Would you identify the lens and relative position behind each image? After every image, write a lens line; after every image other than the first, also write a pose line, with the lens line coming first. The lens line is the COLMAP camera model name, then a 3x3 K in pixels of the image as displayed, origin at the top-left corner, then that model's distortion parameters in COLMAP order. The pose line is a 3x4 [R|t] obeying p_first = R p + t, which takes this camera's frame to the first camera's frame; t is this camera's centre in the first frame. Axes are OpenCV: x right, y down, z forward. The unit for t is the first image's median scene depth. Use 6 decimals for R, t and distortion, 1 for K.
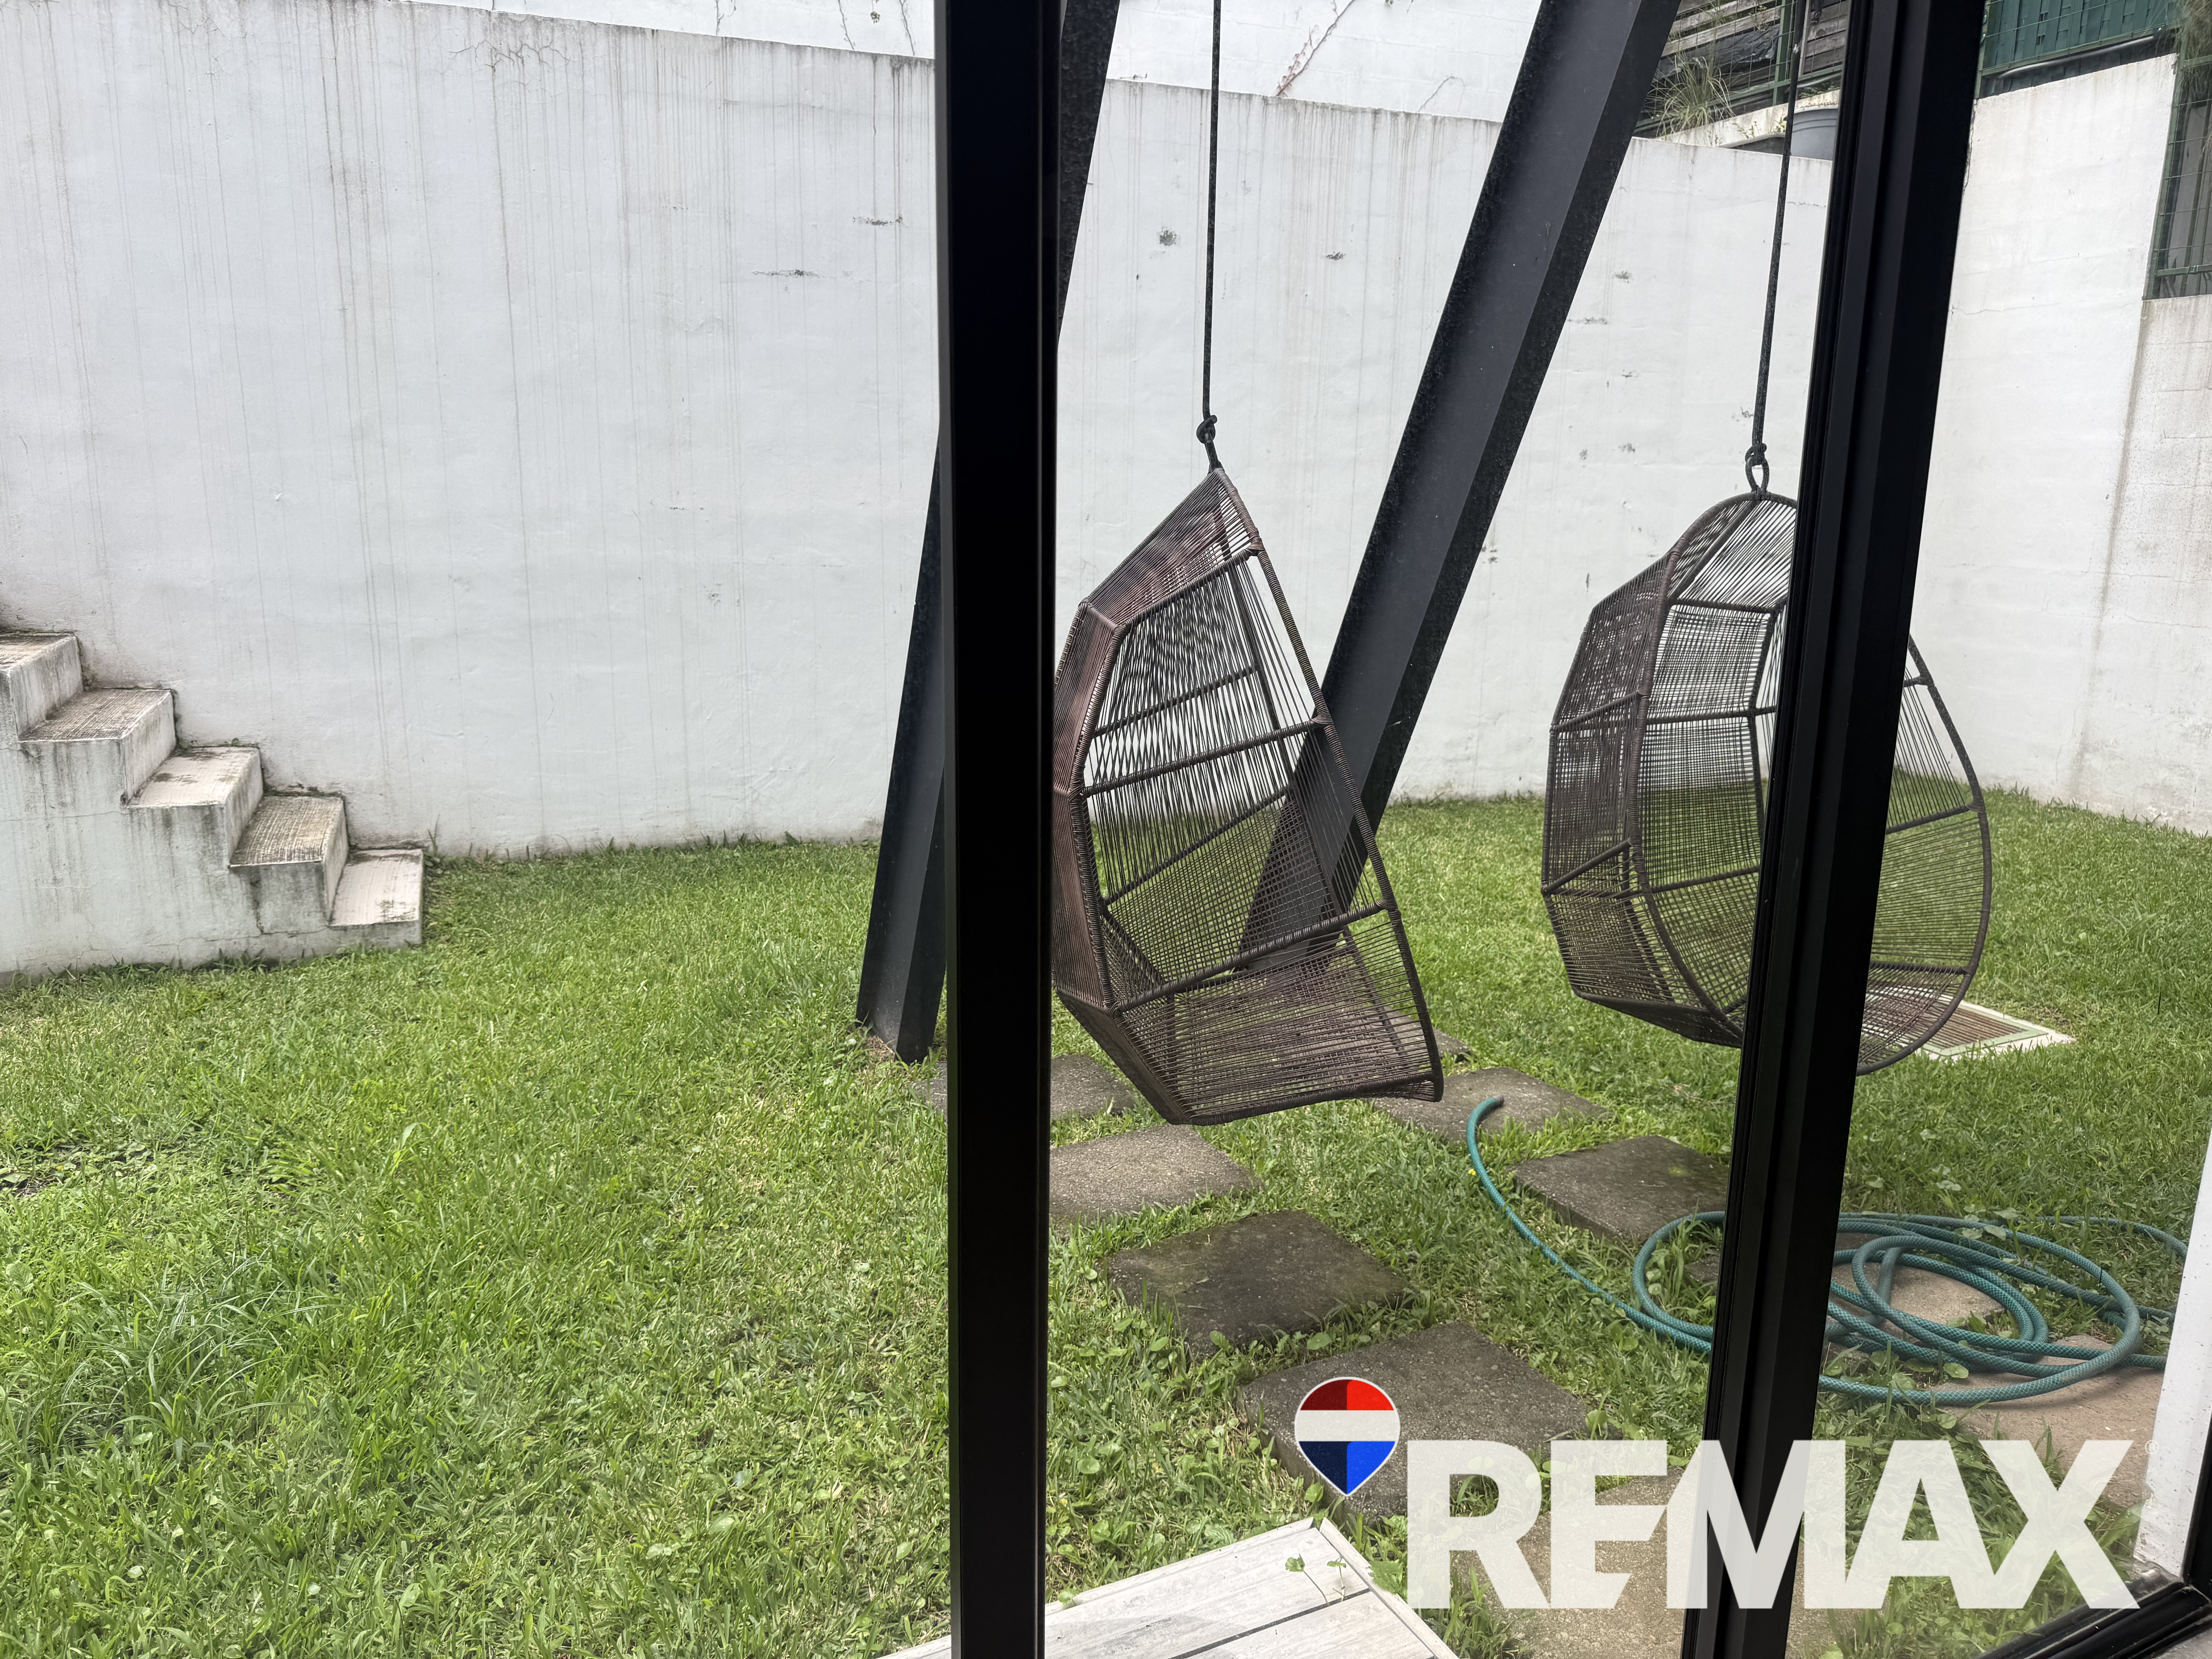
lens RADIAL K [[1581.7, 0, 1103.1], [0, 1581.7, 843.0], [0, 0, 1]] dist [-0.029584, -0.001583]
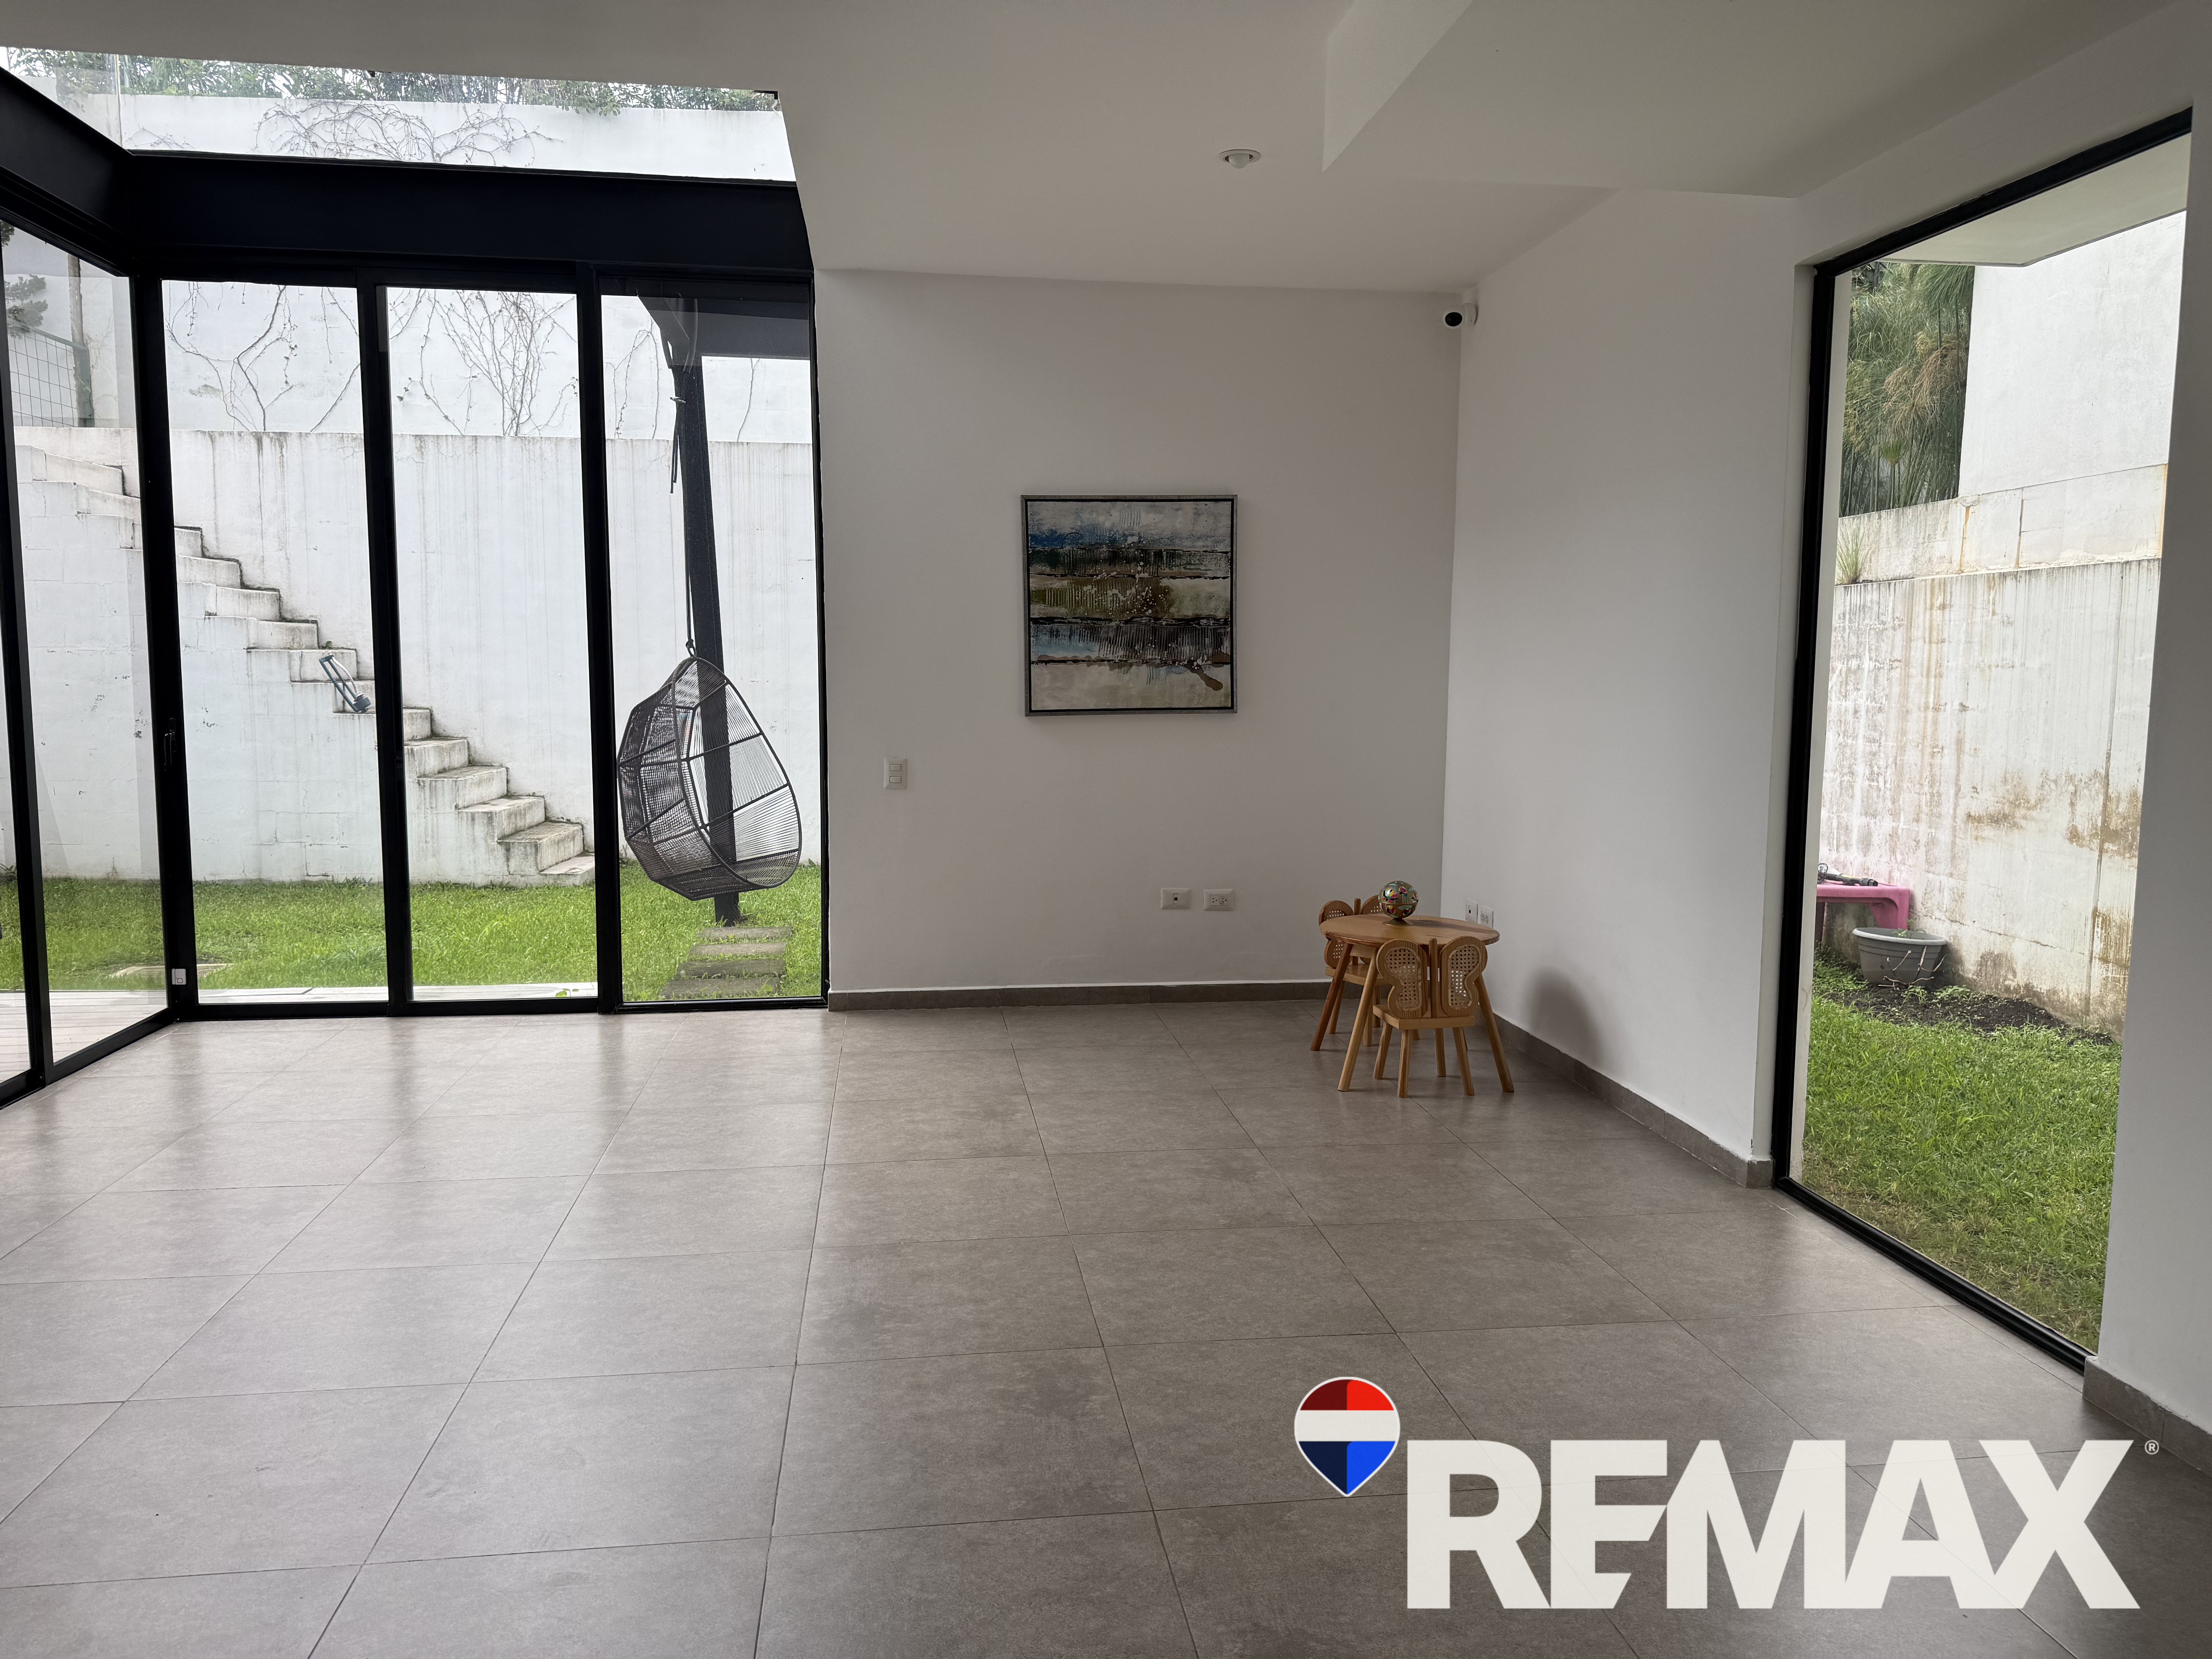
lens RADIAL K [[1551.3, 0, 1112.2], [0, 1551.3, 840.0], [0, 0, 1]] dist [0.000621, -0.004018]
pose [[0.944508, 0.029758, -0.327136, 0.866024], [-0.069319, 0.991518, -0.109945, 0.174175], [0.321090, 0.126520, 0.938560, -0.677031]]
